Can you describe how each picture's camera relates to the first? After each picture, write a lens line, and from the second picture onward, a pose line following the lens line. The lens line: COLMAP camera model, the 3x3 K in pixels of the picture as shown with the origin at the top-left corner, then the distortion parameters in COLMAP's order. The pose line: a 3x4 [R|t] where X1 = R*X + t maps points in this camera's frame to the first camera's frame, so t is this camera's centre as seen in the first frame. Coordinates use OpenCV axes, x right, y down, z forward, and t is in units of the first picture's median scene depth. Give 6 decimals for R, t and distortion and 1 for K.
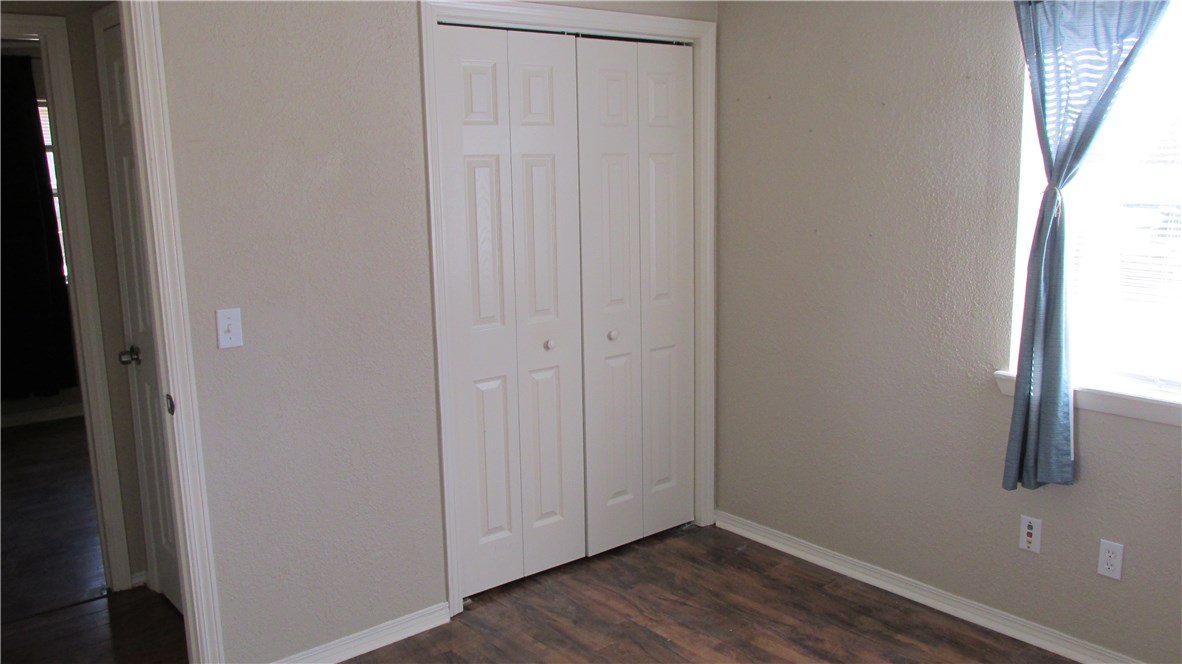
lens RADIAL K [[984.4, 0, 591.1], [0, 984.4, 332.5], [0, 0, 1]] dist [-0.002256, 0.010930]
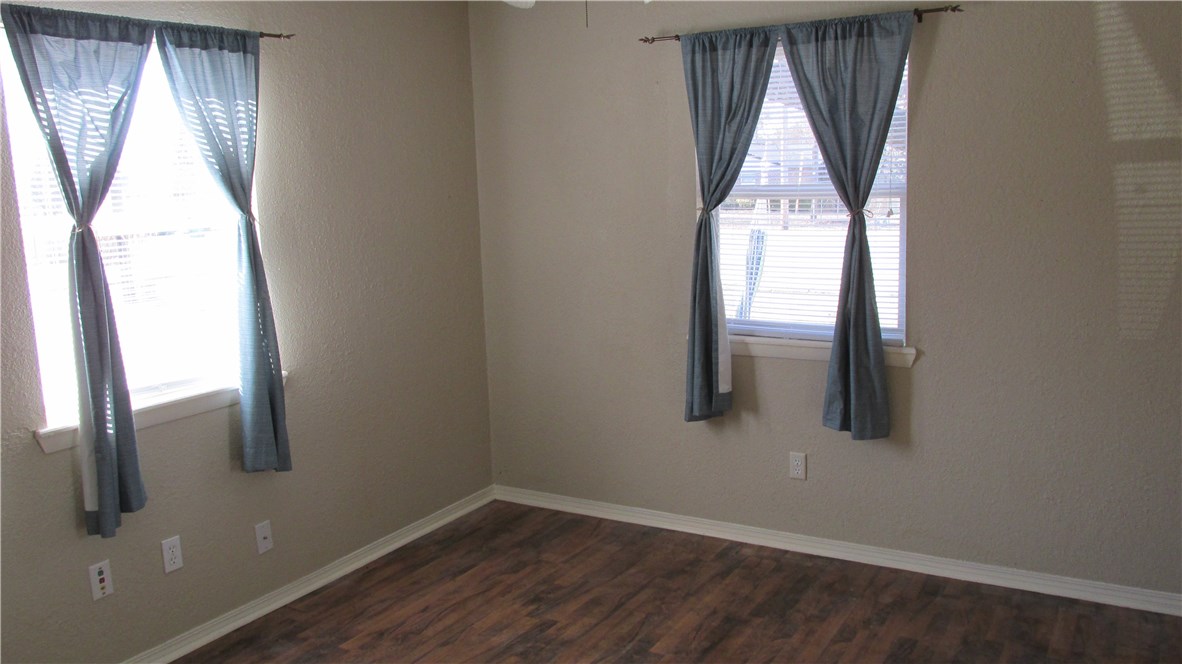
lens RADIAL K [[984.4, 0, 591.2], [0, 984.4, 331.9], [0, 0, 1]] dist [-0.002256, 0.010930]
pose [[-0.318931, -0.131036, 0.938676, -0.594956], [0.208800, 0.956349, 0.204446, -0.128823], [-0.924492, 0.261200, -0.277650, 0.764529]]
